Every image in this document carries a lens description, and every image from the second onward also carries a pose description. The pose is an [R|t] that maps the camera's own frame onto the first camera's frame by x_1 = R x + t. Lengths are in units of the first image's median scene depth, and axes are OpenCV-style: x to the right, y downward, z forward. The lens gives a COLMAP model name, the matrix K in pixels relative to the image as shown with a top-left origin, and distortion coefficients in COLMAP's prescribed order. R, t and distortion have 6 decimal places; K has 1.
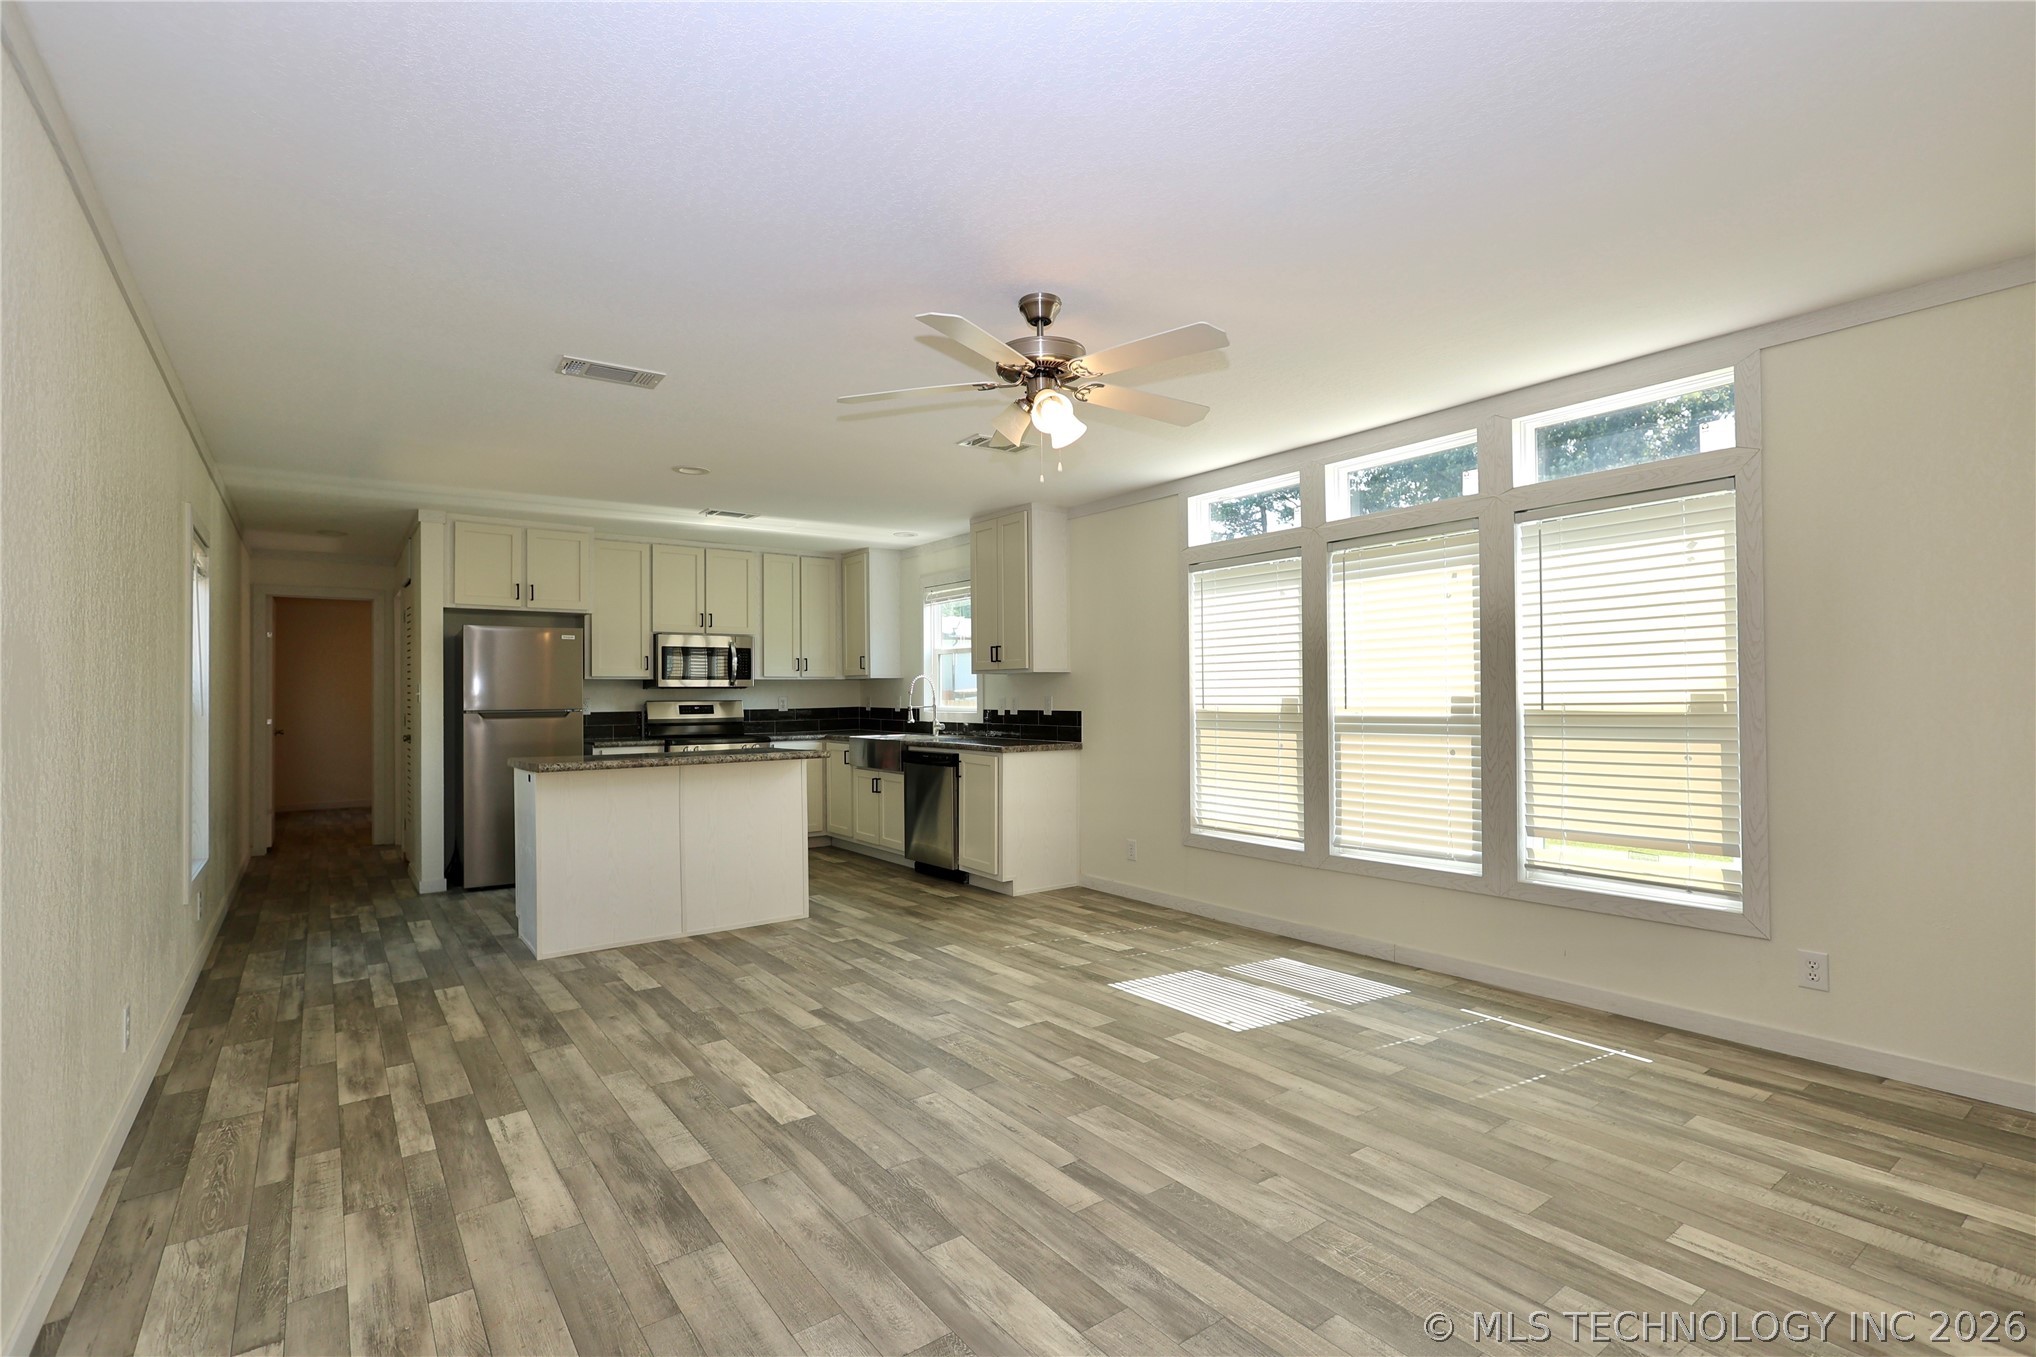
lens RADIAL K [[941.0, 0, 1017.4], [0, 941.0, 677.1], [0, 0, 1]] dist [-0.003540, 0.000596]
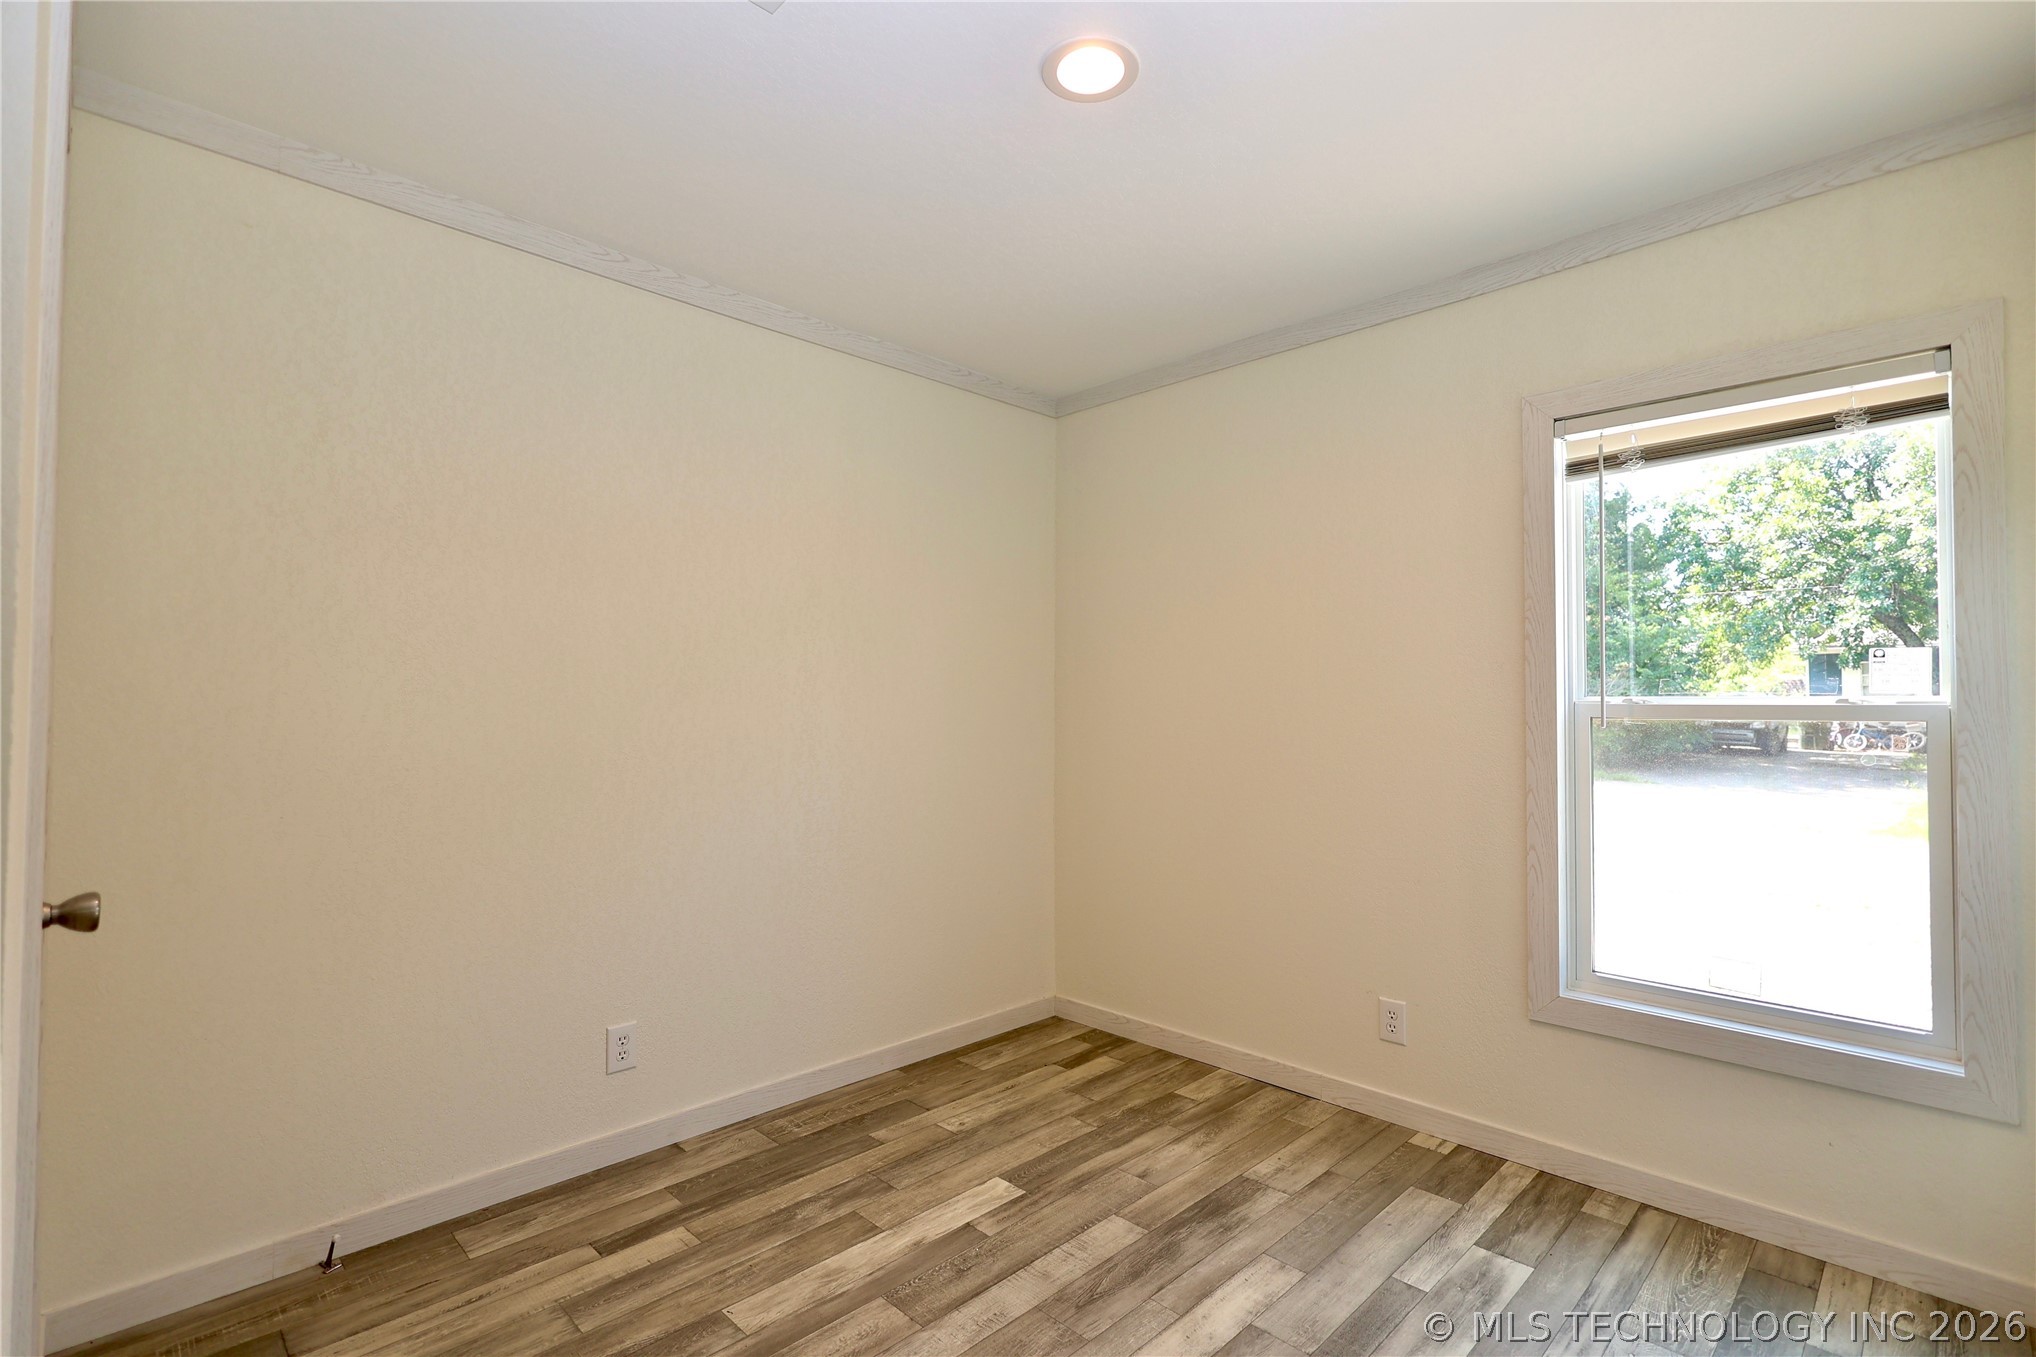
lens RADIAL K [[941.0, 0, 1037.4], [0, 941.0, 685.3], [0, 0, 1]] dist [-0.003540, 0.000596]
pose [[-0.158589, 0.037802, 0.986621, -0.978912], [-0.020404, 0.998928, -0.041554, 0.032570], [-0.987134, -0.026721, -0.157648, 0.980032]]
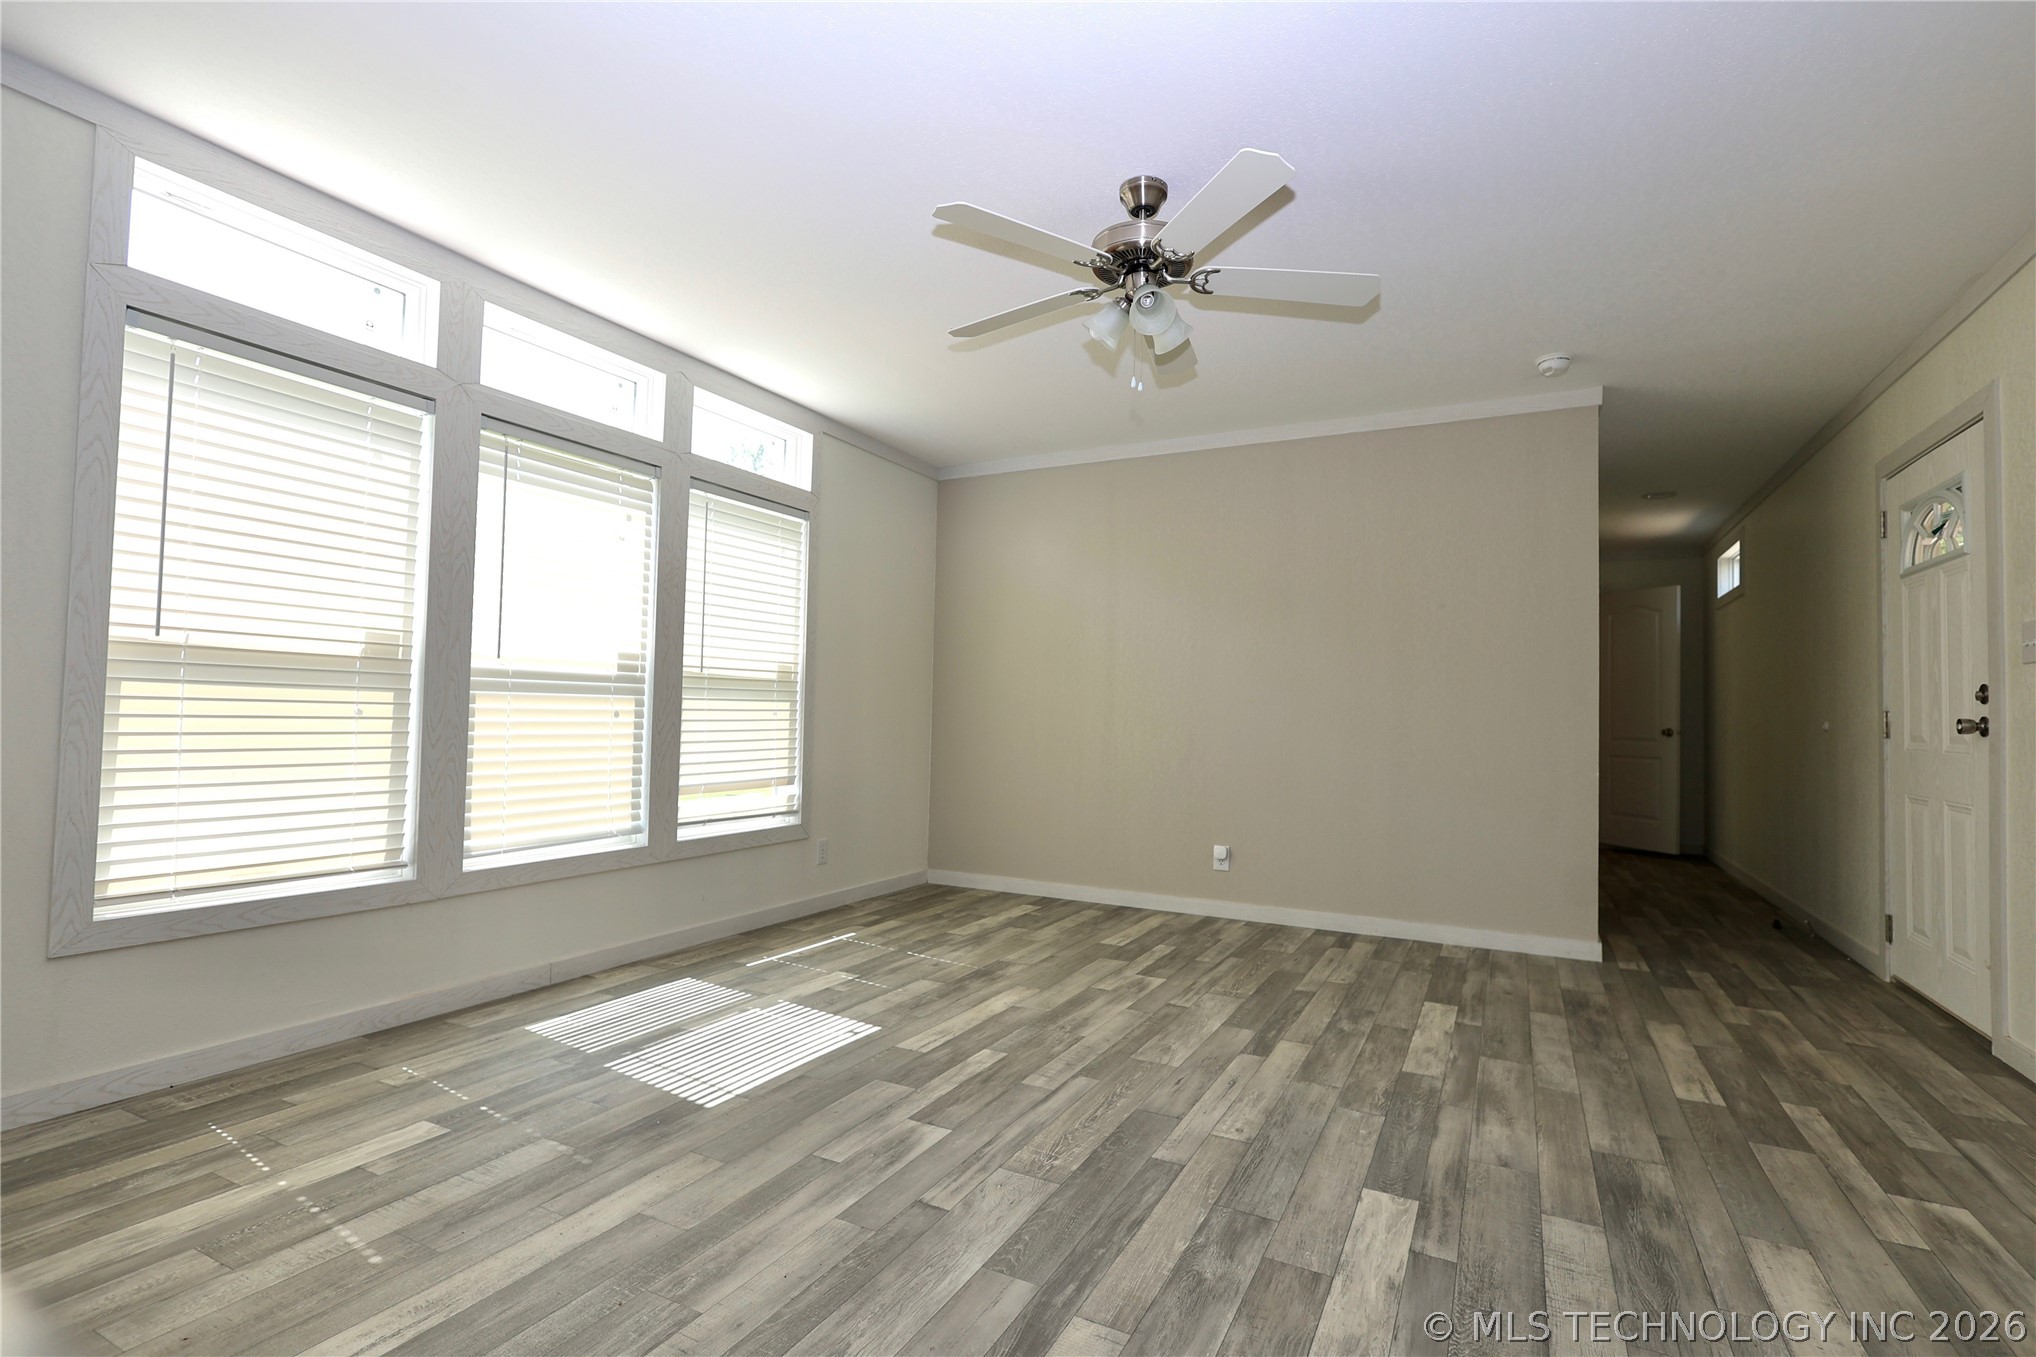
lens RADIAL K [[941.0, 0, 1028.2], [0, 941.0, 682.4], [0, 0, 1]] dist [-0.003540, 0.000596]
pose [[-0.438799, 0.034716, 0.897914, -0.667050], [-0.033708, 0.997914, -0.055055, 0.112270], [-0.897953, -0.054425, -0.436714, 1.374903]]
